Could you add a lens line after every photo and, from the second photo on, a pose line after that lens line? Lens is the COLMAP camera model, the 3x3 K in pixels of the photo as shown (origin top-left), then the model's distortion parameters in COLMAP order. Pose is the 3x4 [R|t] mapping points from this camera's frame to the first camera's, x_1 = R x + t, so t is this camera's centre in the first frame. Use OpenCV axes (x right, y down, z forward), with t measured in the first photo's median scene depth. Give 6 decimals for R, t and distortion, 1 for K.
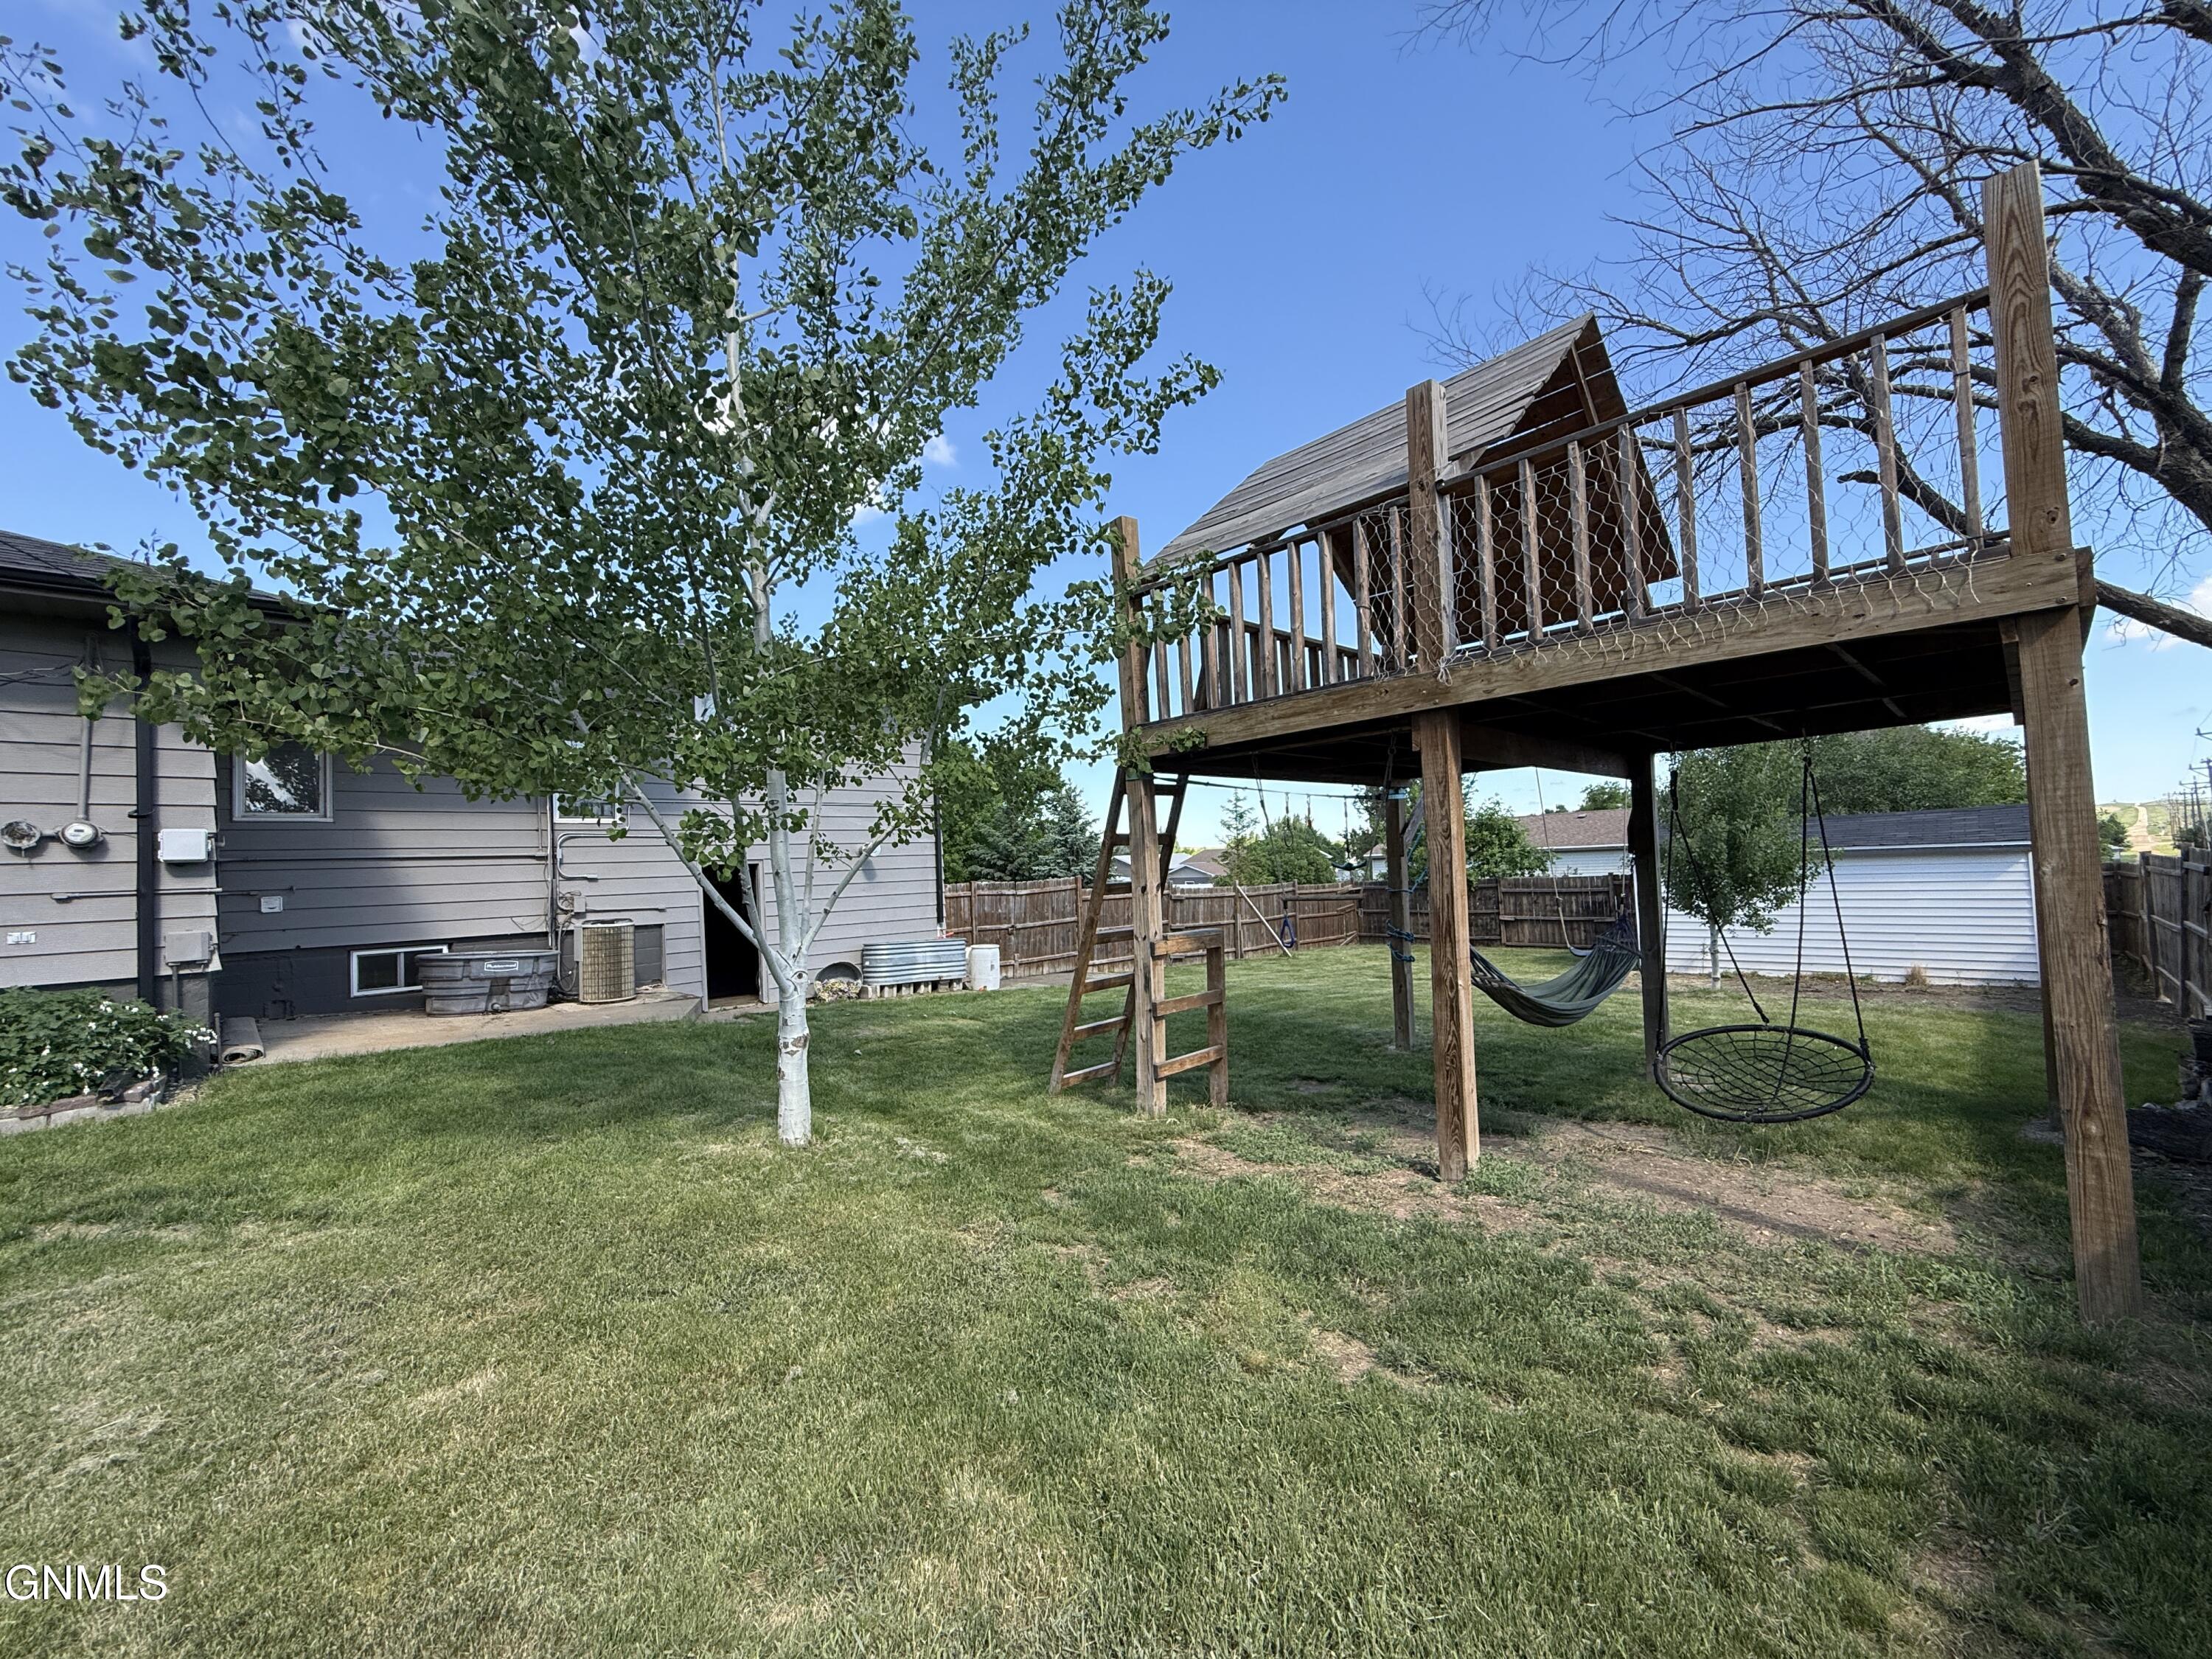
lens RADIAL K [[882.4, 0, 1106.0], [0, 882.4, 829.5], [0, 0, 1]] dist [-0.000511, 0.000074]
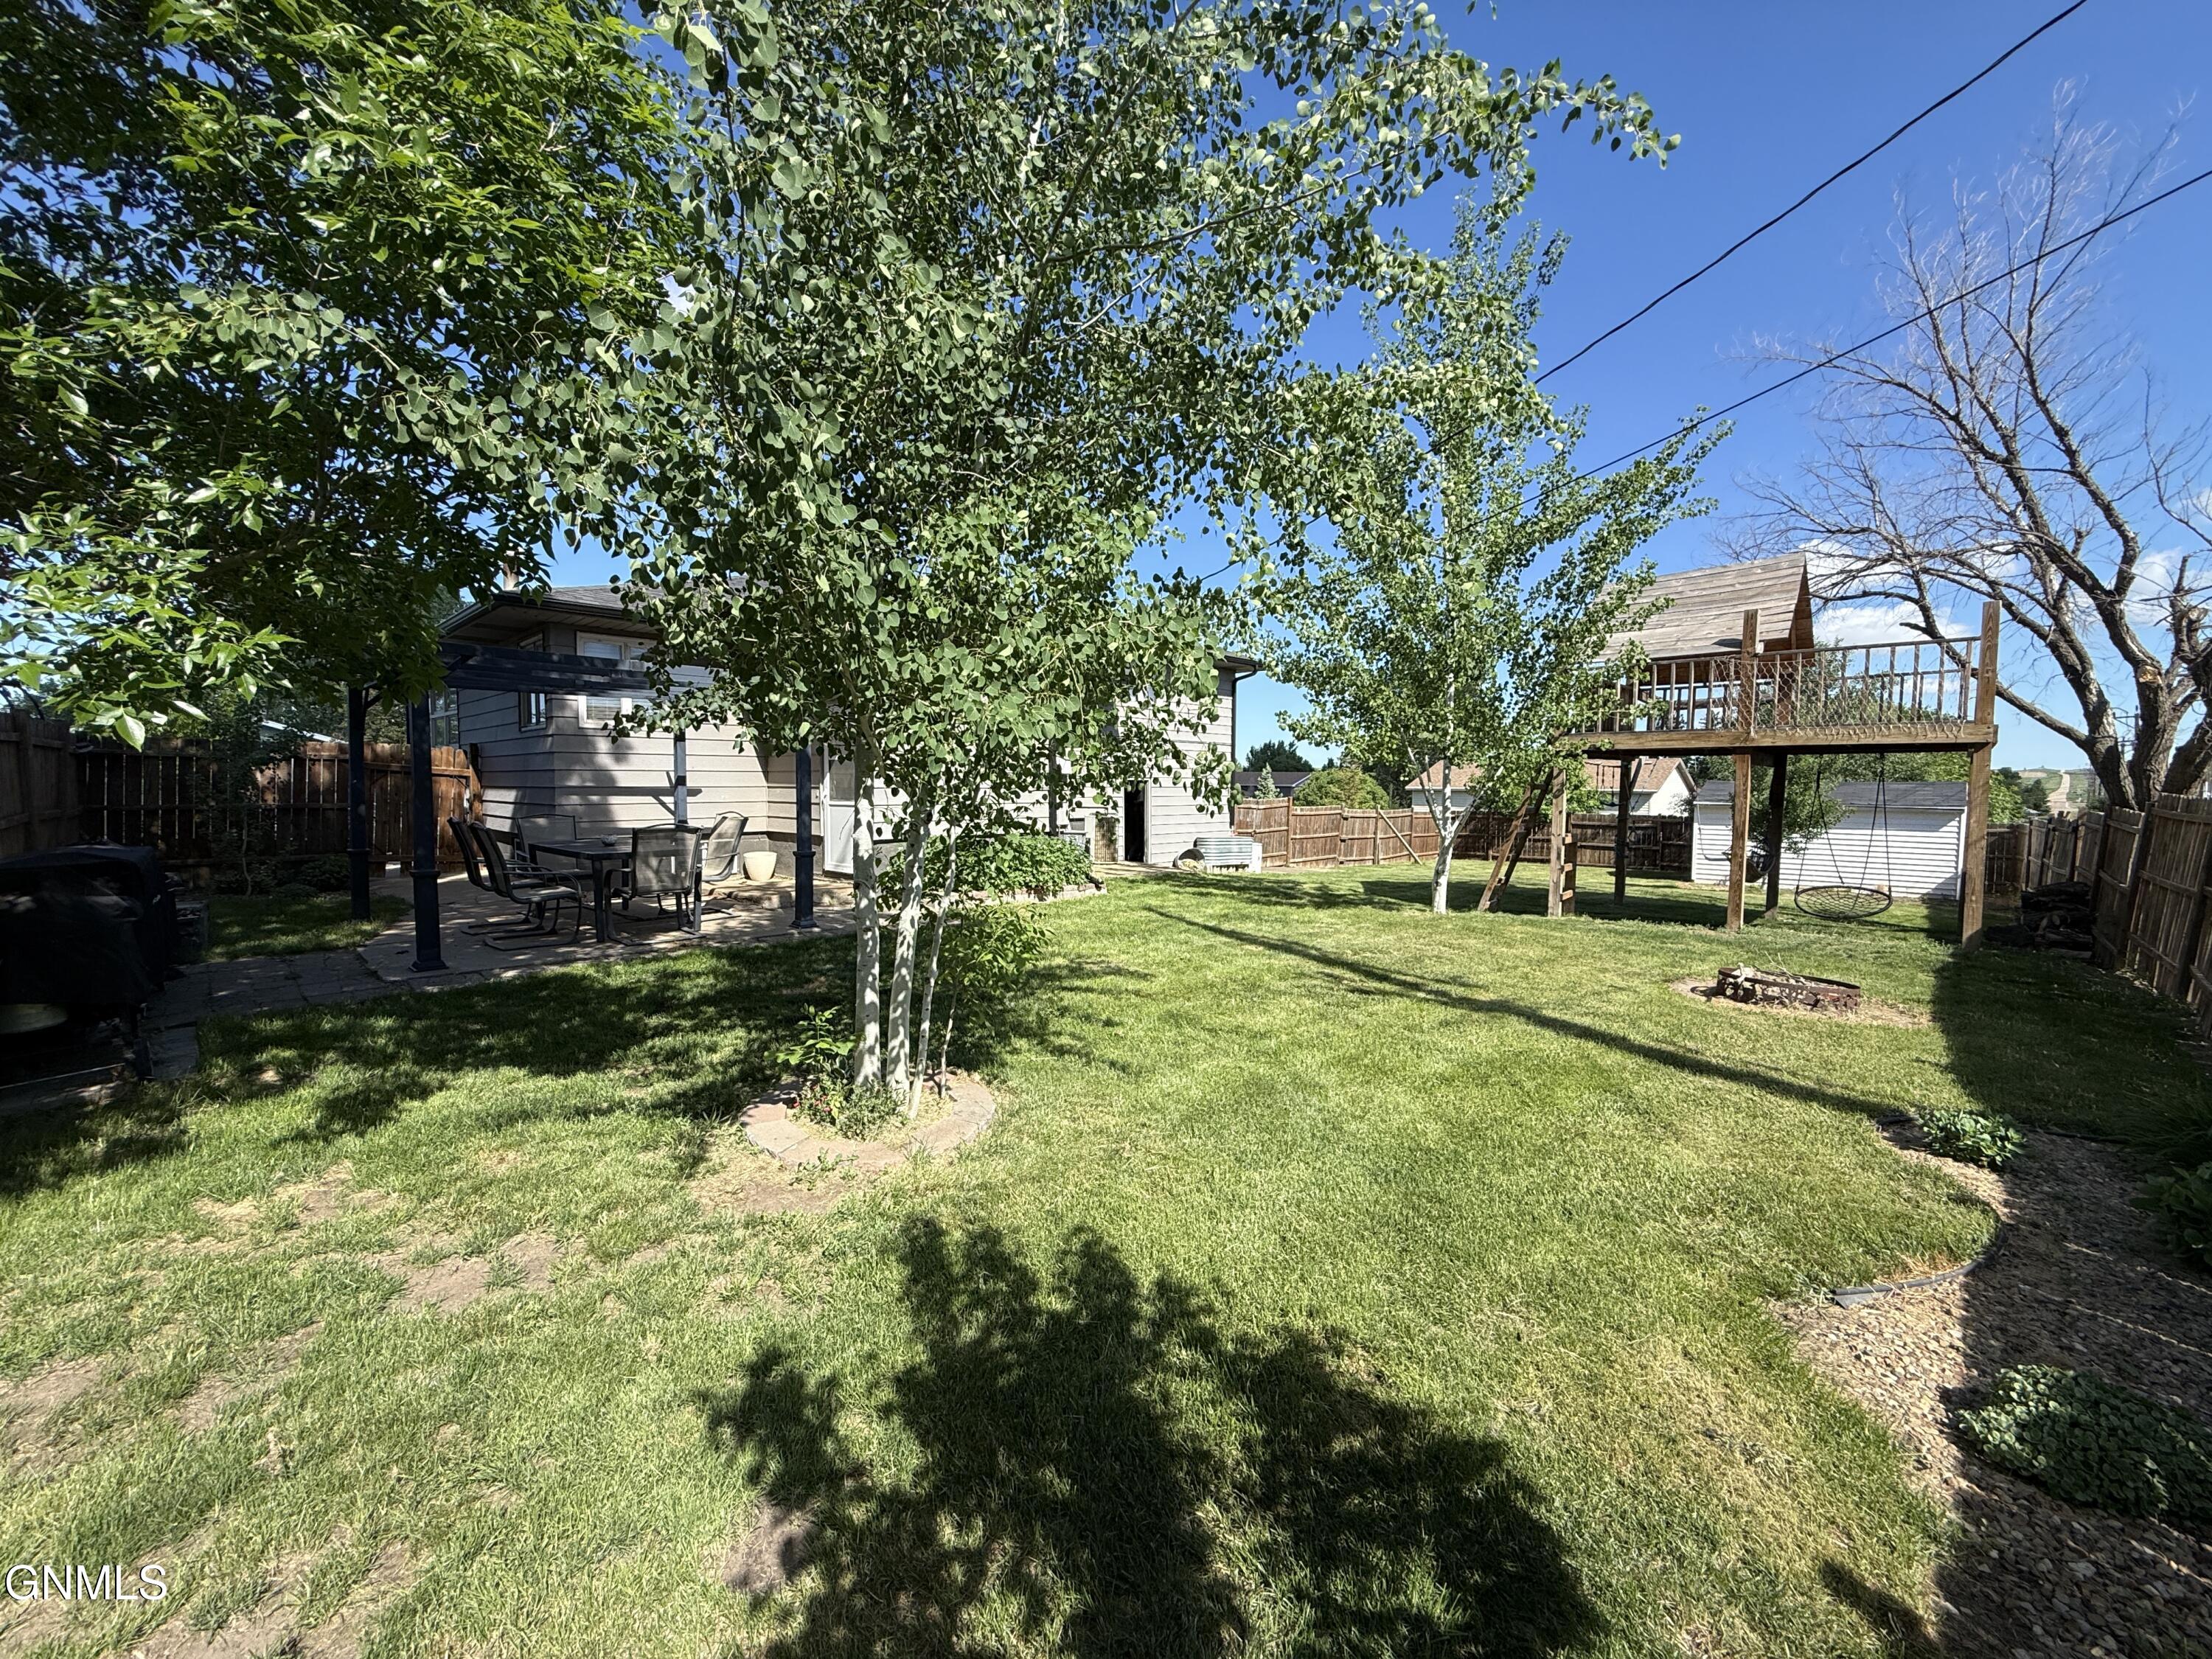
lens RADIAL K [[882.4, 0, 1106.0], [0, 882.4, 829.5], [0, 0, 1]] dist [-0.000511, 0.000074]
pose [[0.998006, 0.047416, 0.041671, -0.464414], [-0.051184, 0.994201, 0.094572, -0.014514], [-0.036945, -0.096516, 0.994646, -0.437993]]
